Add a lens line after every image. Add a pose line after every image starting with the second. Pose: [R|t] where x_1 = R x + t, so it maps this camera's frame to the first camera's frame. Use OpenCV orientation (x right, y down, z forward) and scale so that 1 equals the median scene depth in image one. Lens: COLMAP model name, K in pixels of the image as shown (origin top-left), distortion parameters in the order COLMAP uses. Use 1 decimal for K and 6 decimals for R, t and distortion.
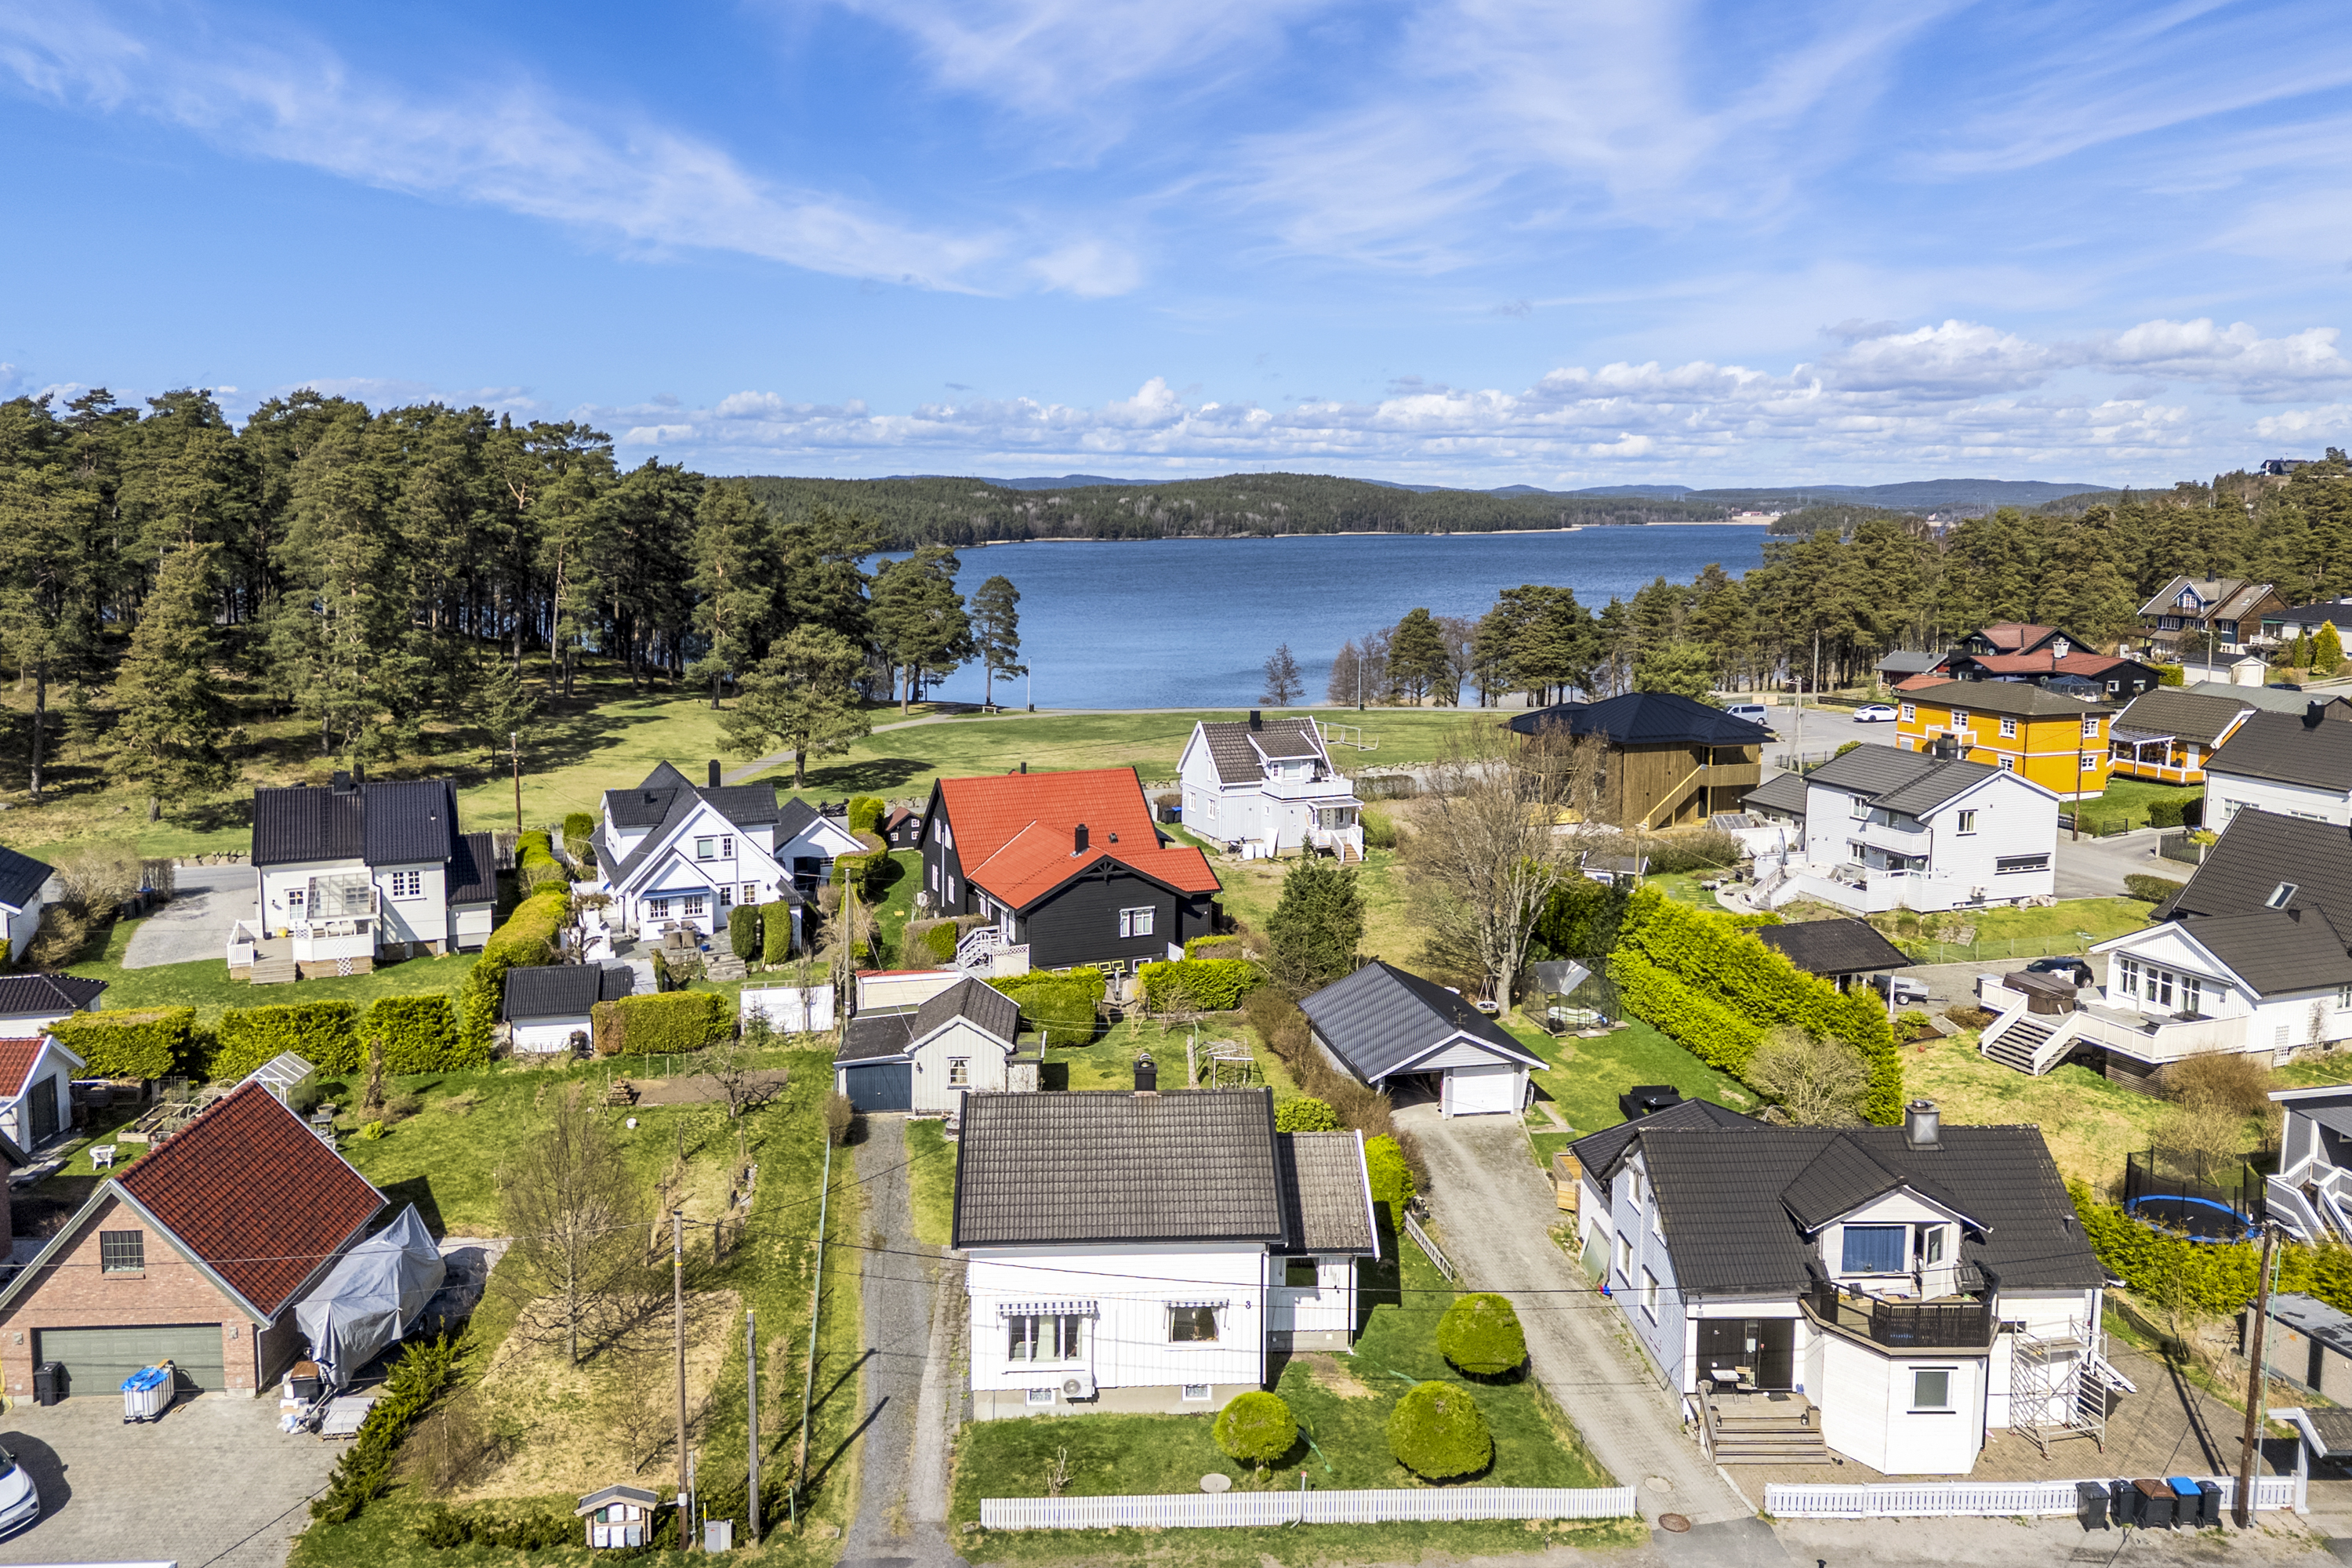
lens RADIAL K [[1729.9, 0, 1176.0], [0, 1729.9, 784.0], [0, 0, 1]] dist [0.012862, 0.001575]
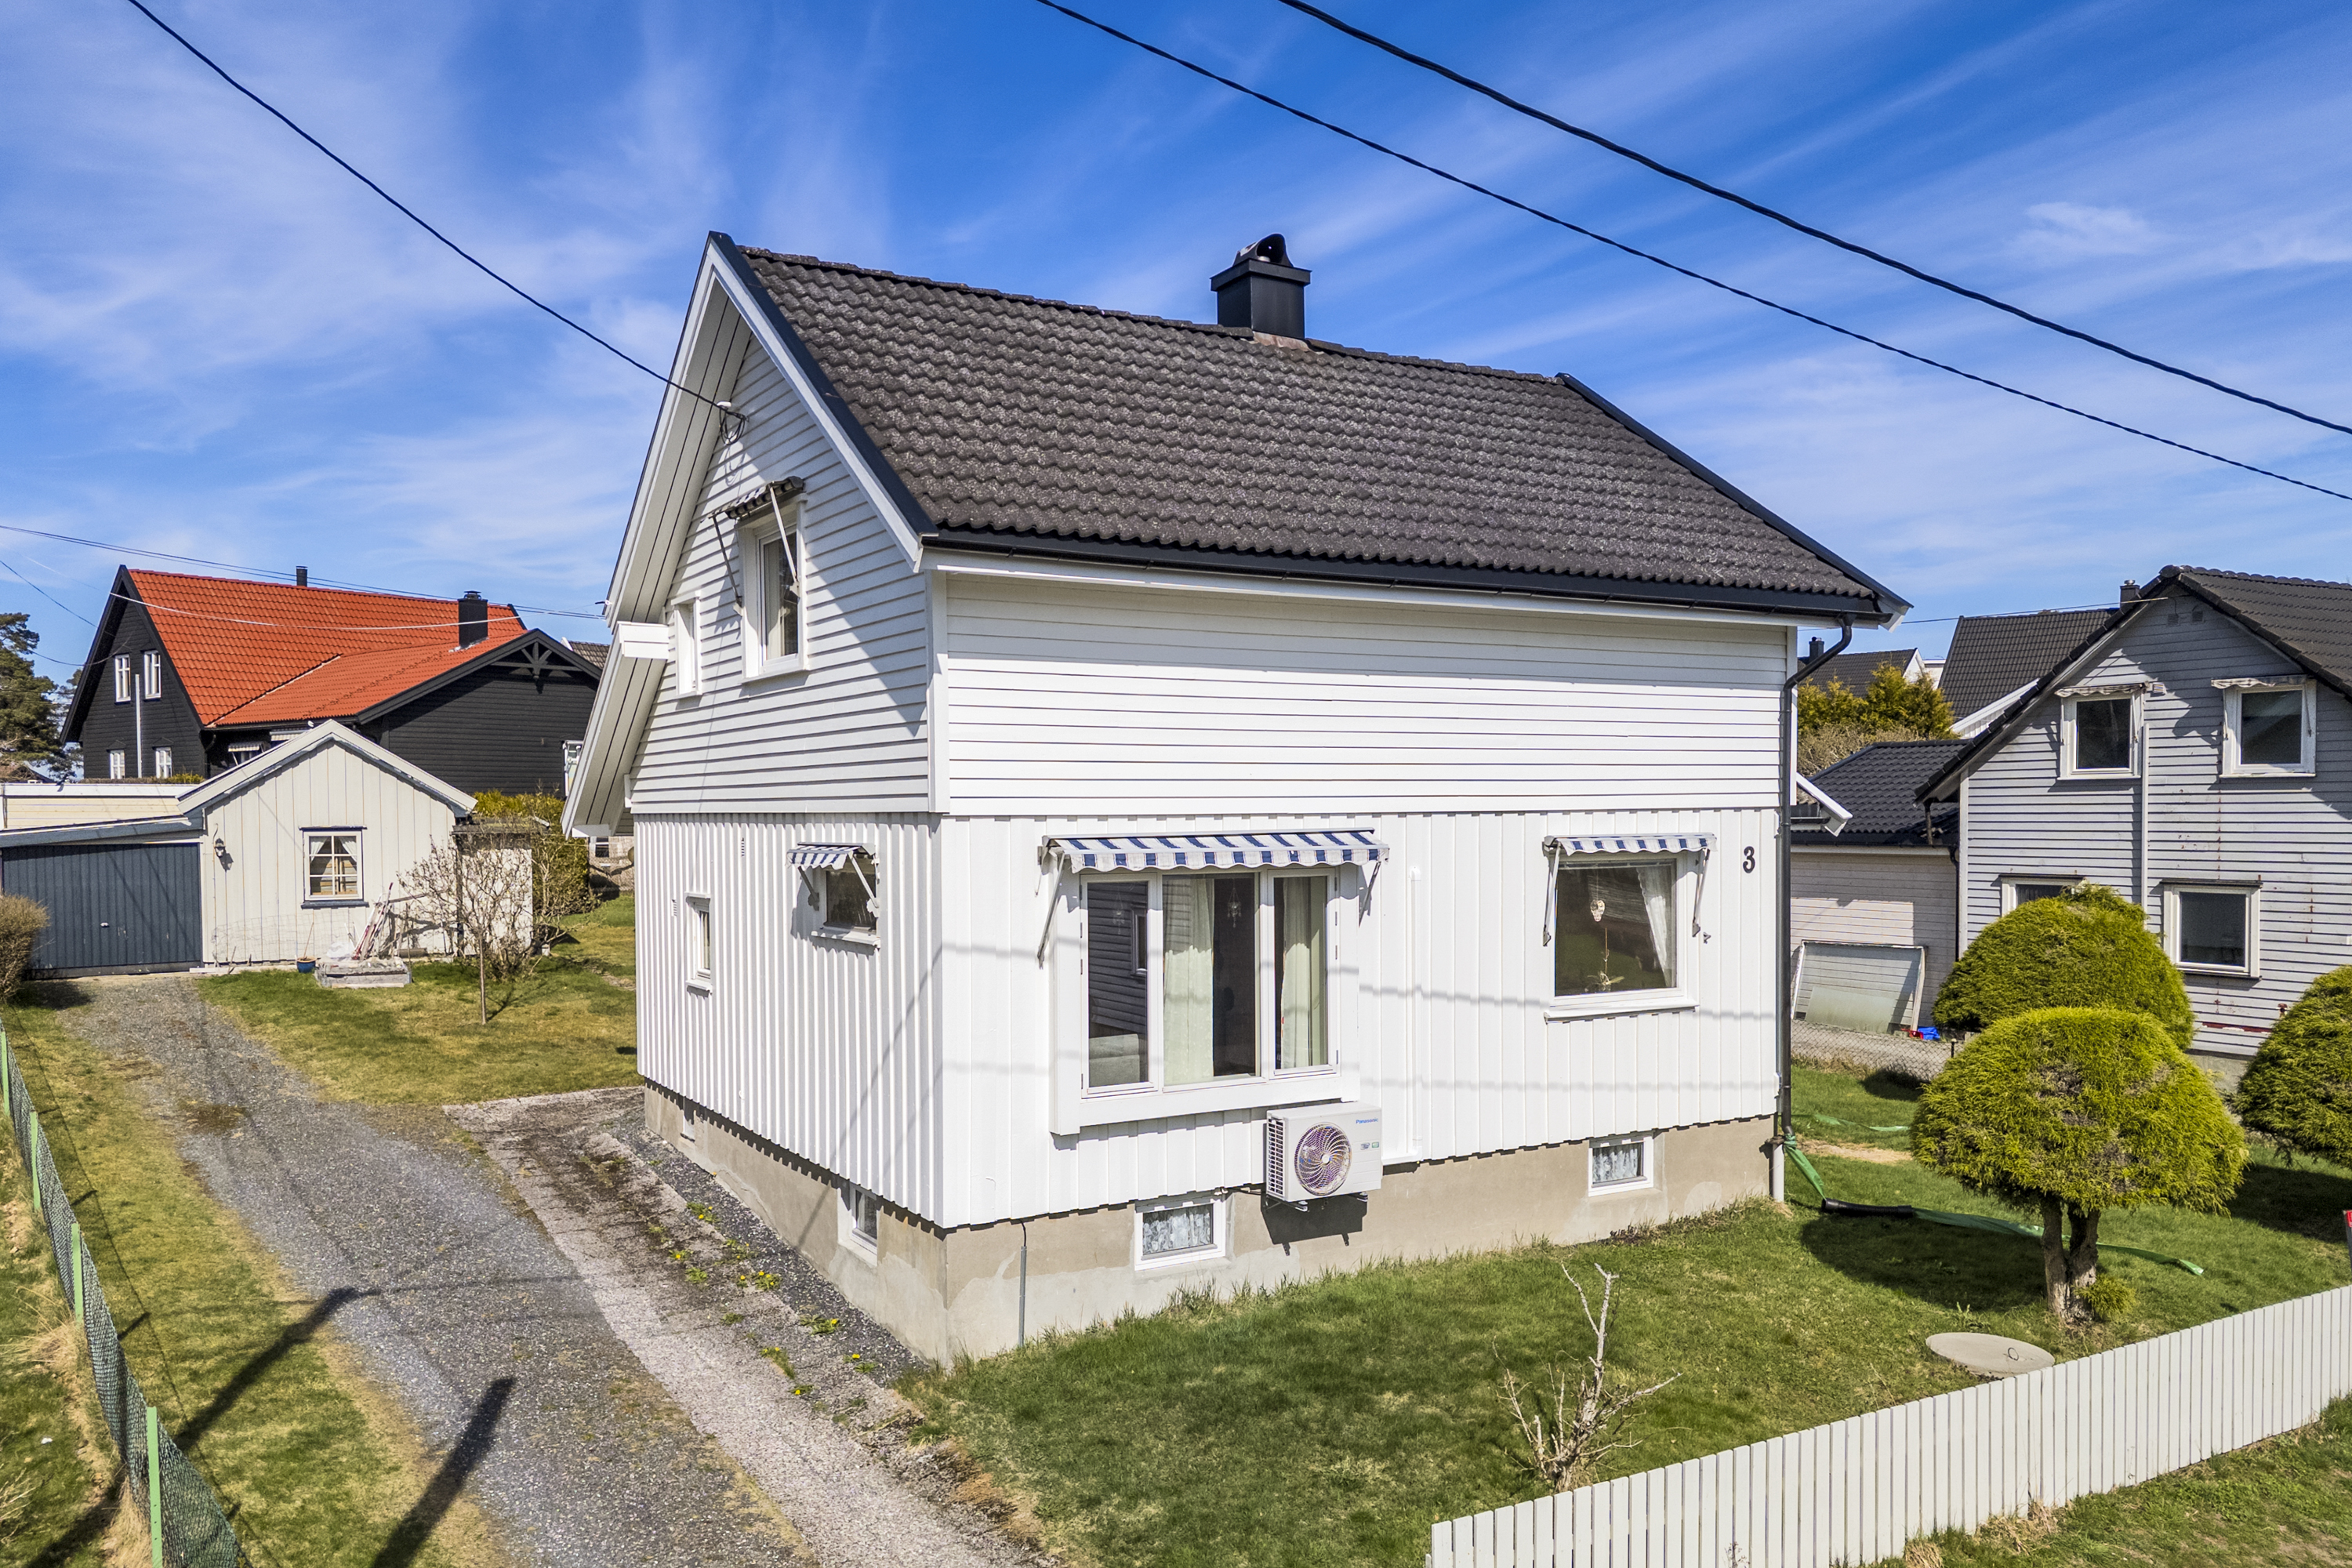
lens RADIAL K [[1727.0, 0, 1178.0], [0, 1727.0, 869.7], [0, 0, 1]] dist [0.091482, -0.110220]
pose [[0.887844, -0.028001, 0.459291, -0.197249], [0.087252, 0.990283, -0.108292, 0.327656], [-0.451796, 0.136220, 0.881660, 0.760563]]
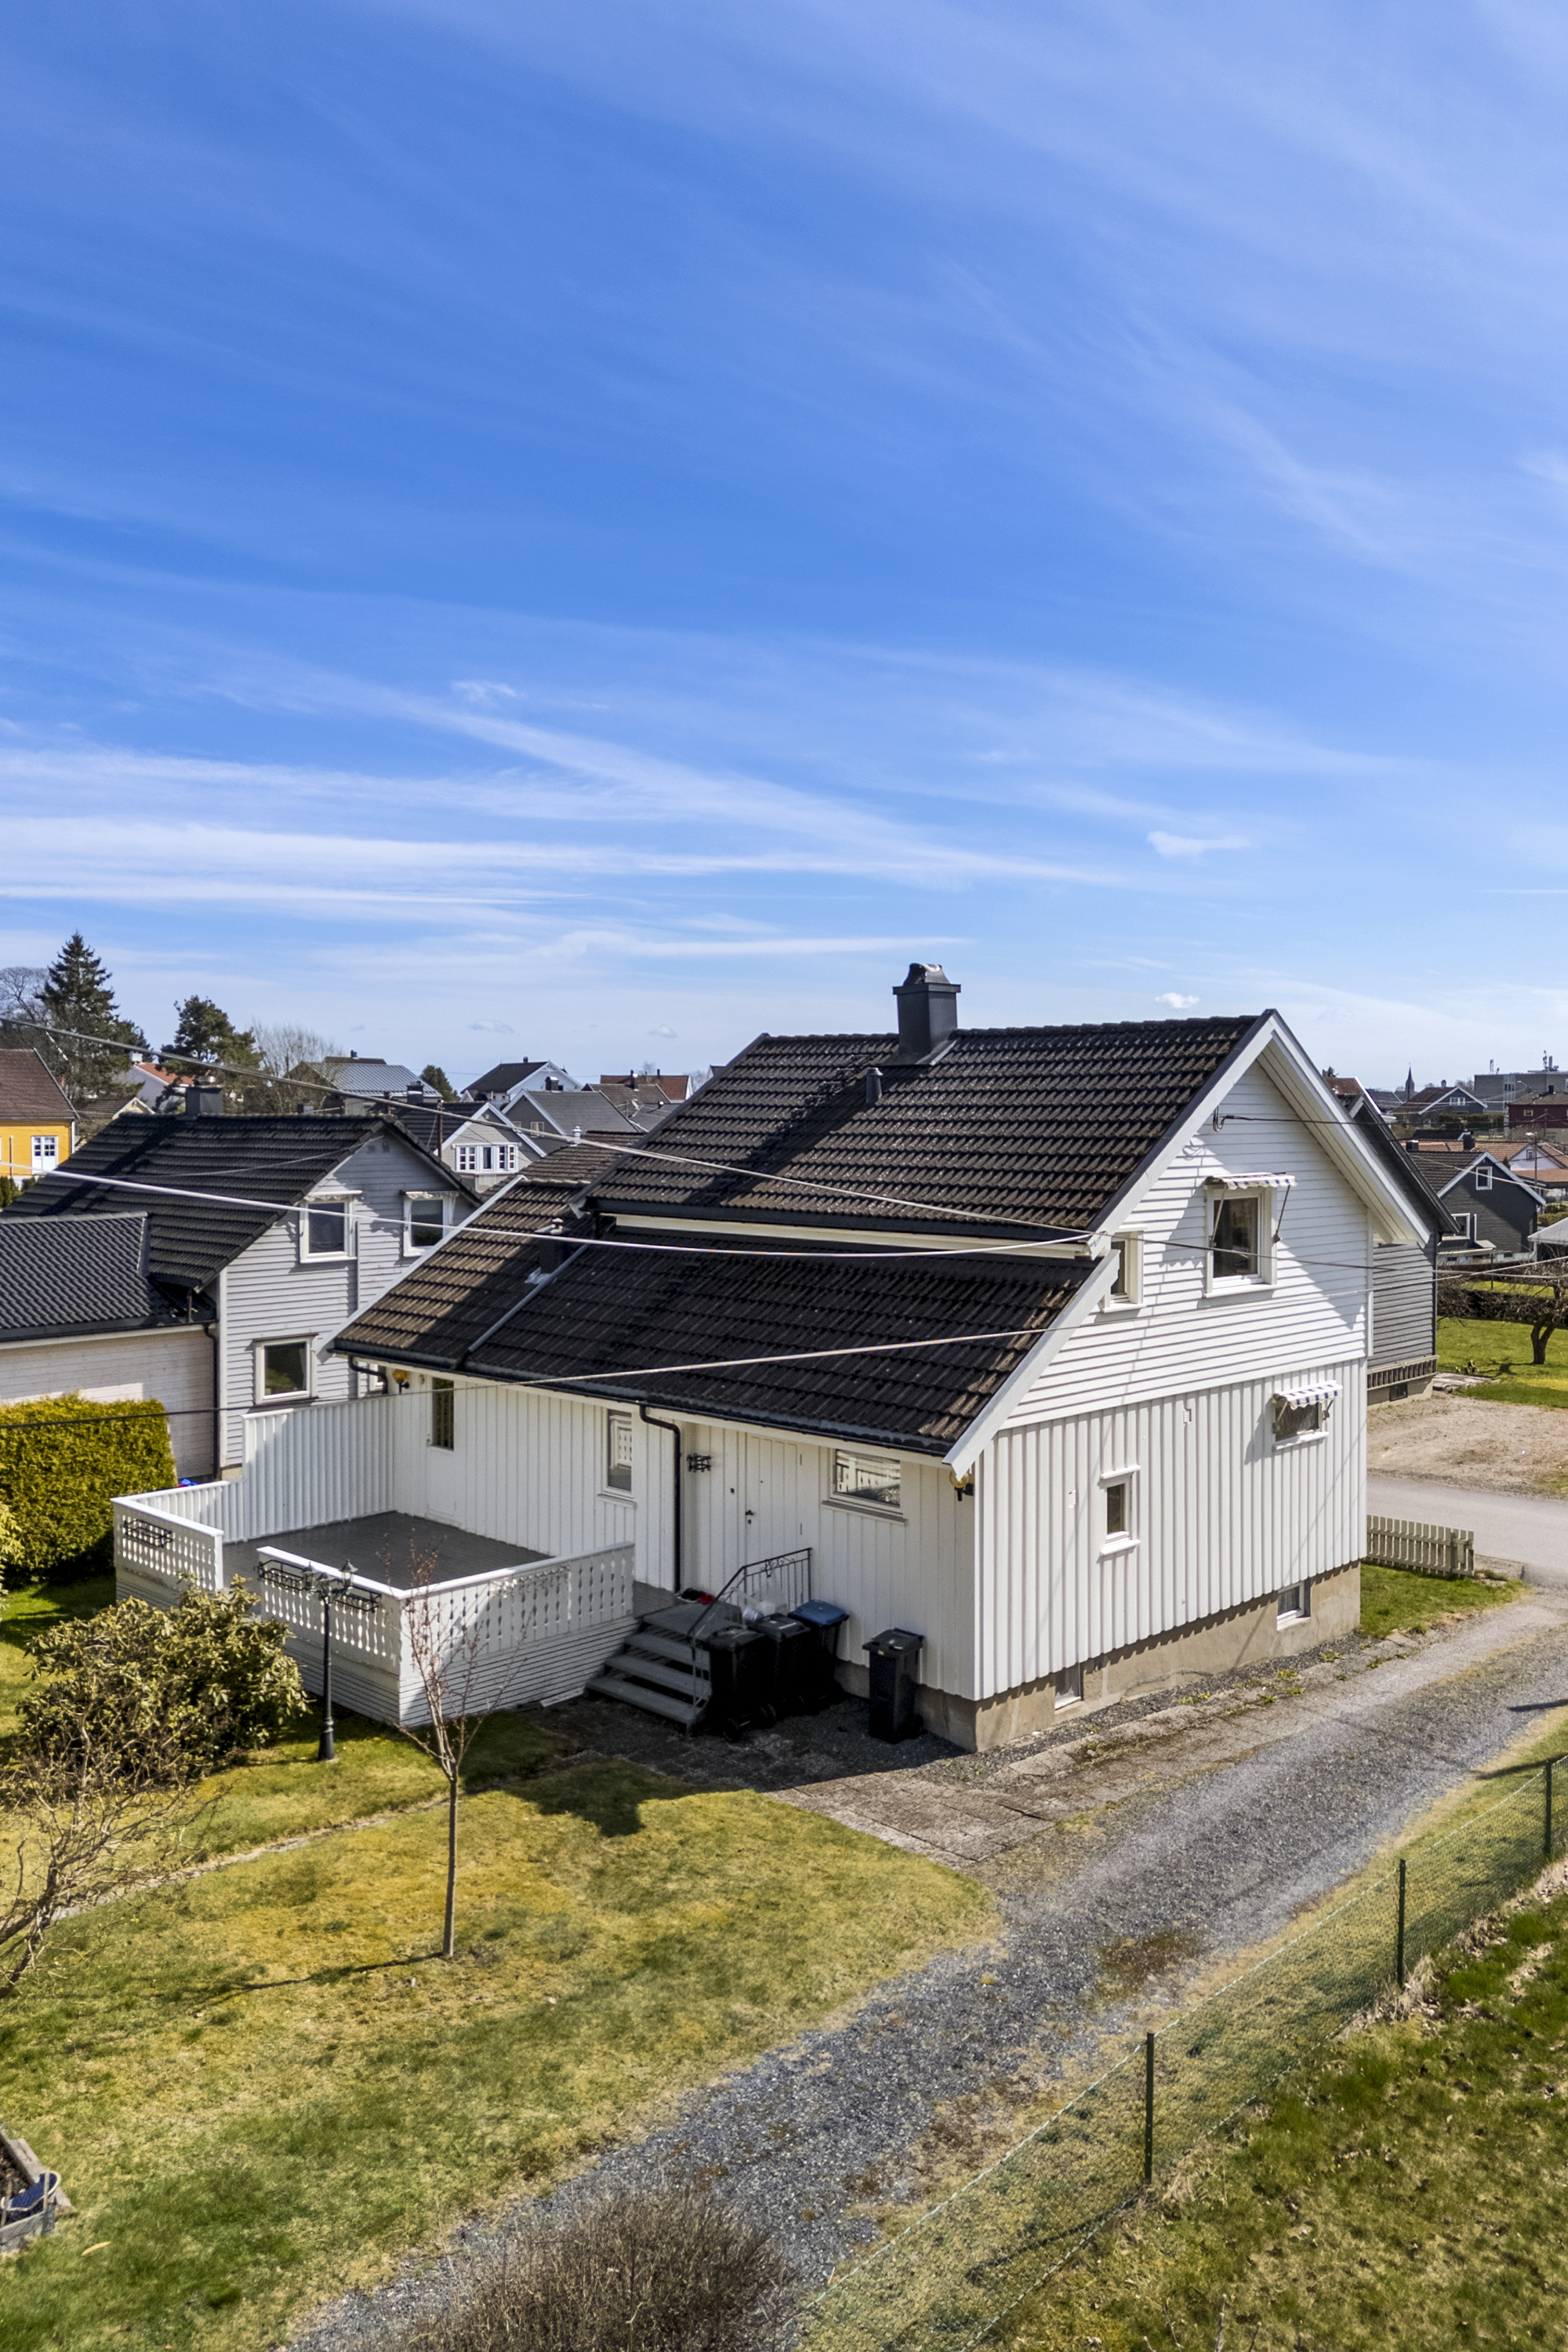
lens RADIAL K [[1821.6, 0, 784.0], [0, 1821.6, 1176.0], [0, 0, 1]] dist [0.093950, -0.112844]
pose [[-0.672384, -0.037306, 0.739262, -0.390238], [0.117972, 0.980562, 0.156782, 0.139476], [-0.730741, 0.192630, -0.654913, 1.437962]]
